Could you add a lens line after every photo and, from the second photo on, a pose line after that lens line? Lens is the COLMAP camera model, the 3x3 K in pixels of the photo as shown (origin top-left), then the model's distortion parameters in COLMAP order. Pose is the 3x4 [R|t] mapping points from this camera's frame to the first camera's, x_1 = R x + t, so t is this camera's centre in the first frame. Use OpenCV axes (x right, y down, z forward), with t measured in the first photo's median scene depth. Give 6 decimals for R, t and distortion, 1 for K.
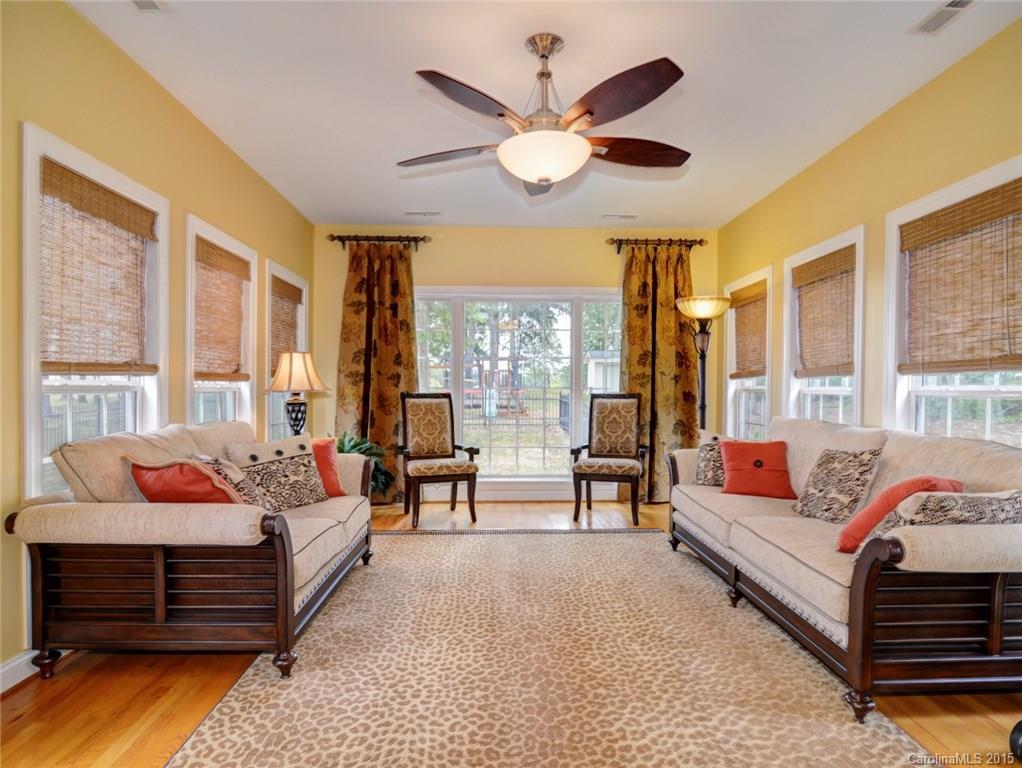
lens RADIAL K [[549.3, 0, 482.7], [0, 549.3, 395.1], [0, 0, 1]] dist [-0.018154, 0.001195]
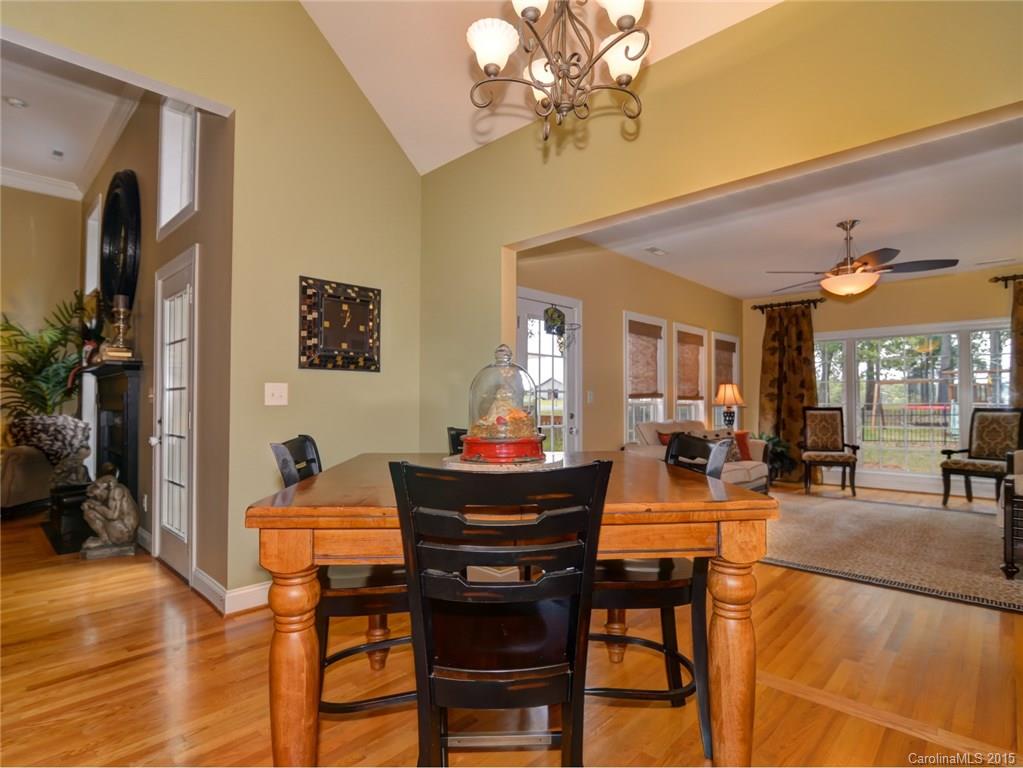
lens RADIAL K [[526.9, 0, 526.1], [0, 526.9, 388.3], [0, 0, 1]] dist [-0.018954, 0.000008]
pose [[0.739171, -0.021024, -0.673189, 0.251323], [-0.007505, 0.999194, -0.039446, 0.007523], [0.673475, 0.034209, 0.738418, -0.550247]]
